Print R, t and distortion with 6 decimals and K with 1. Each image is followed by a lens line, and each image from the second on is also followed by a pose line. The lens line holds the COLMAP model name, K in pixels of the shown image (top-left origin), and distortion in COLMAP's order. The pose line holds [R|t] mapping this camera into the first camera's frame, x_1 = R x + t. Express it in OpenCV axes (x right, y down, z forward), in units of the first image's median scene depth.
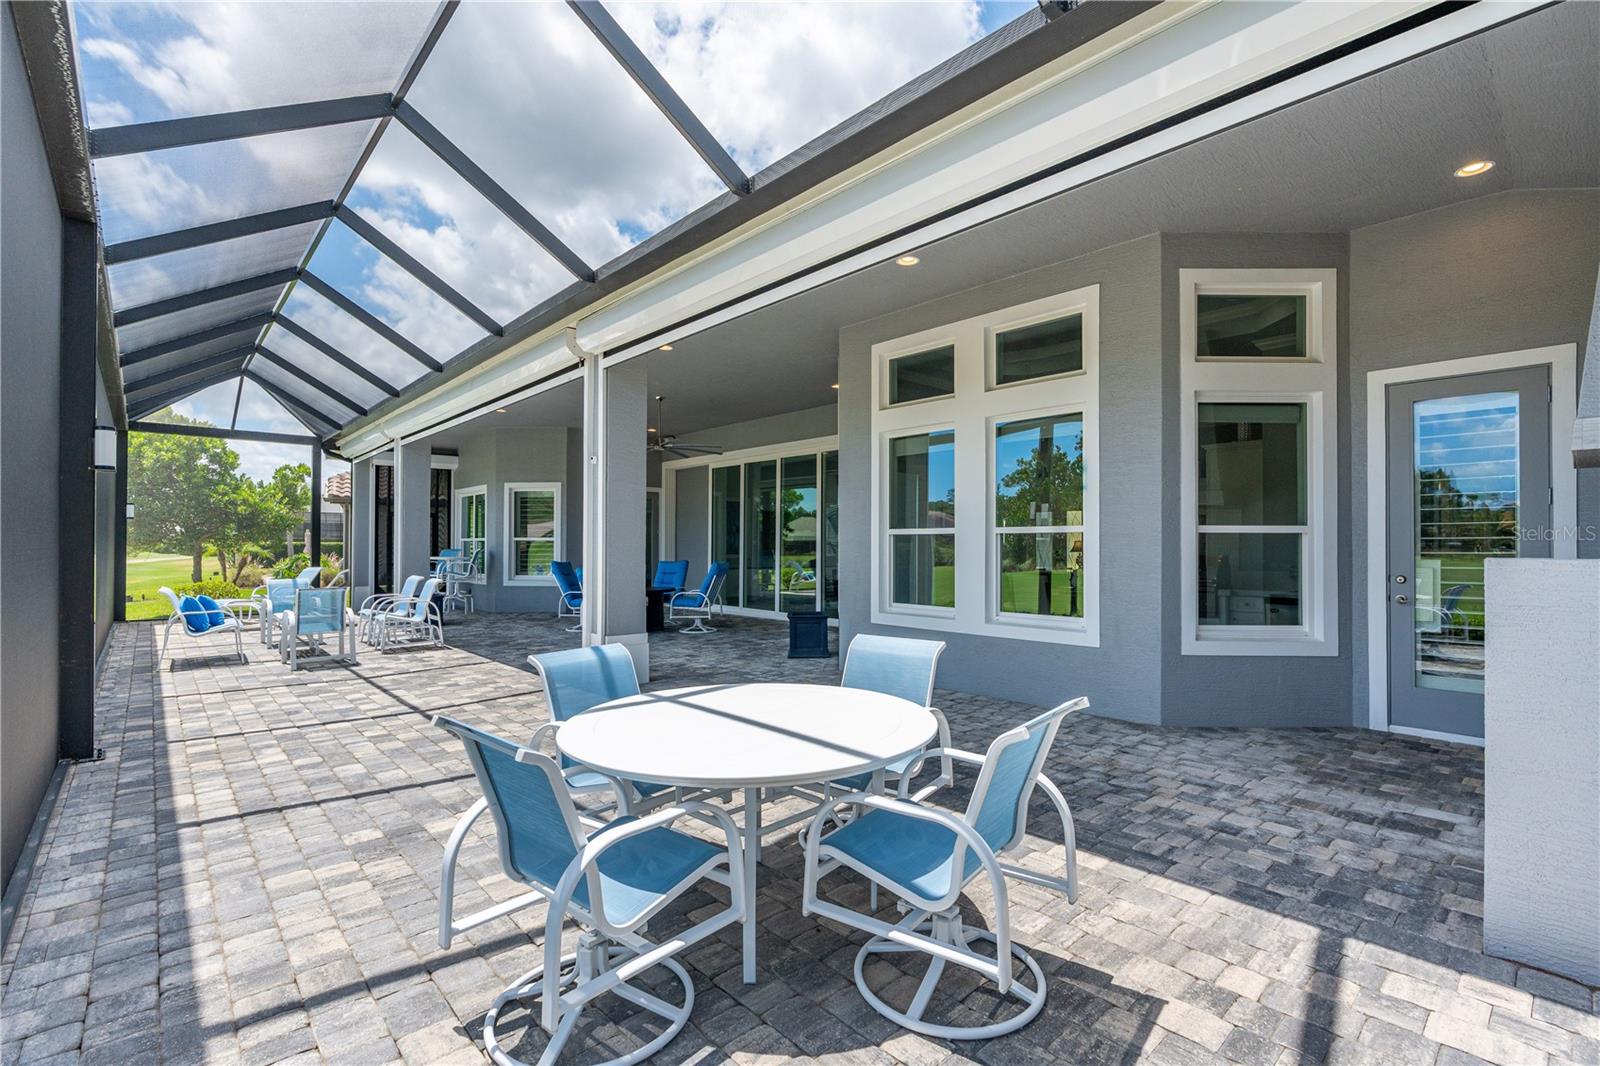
lens RADIAL K [[746.4, 0, 800.9], [0, 746.4, 539.9], [0, 0, 1]] dist [-0.002285, 0.000594]
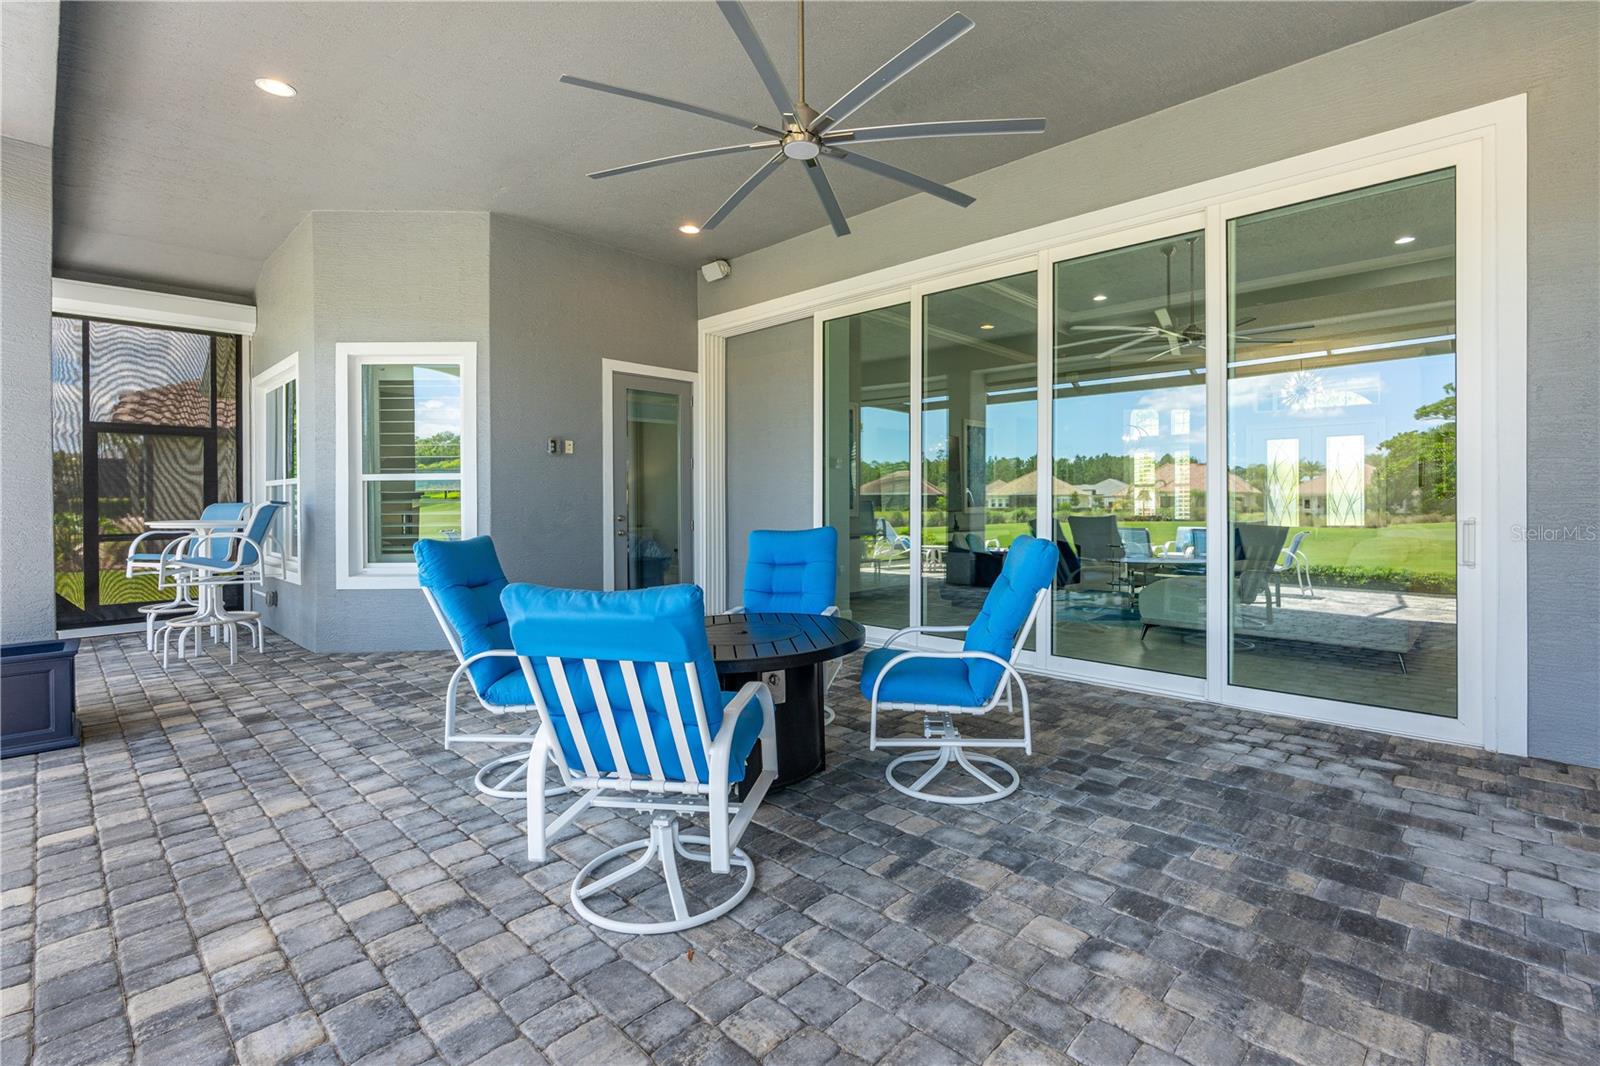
lens RADIAL K [[746.4, 0, 813.3], [0, 746.4, 506.2], [0, 0, 1]] dist [-0.002285, 0.000594]
pose [[0.997026, -0.006193, 0.076818, -0.157474], [0.005271, 0.999912, 0.012192, 0.010812], [-0.076886, -0.011751, 0.996971, 0.540441]]
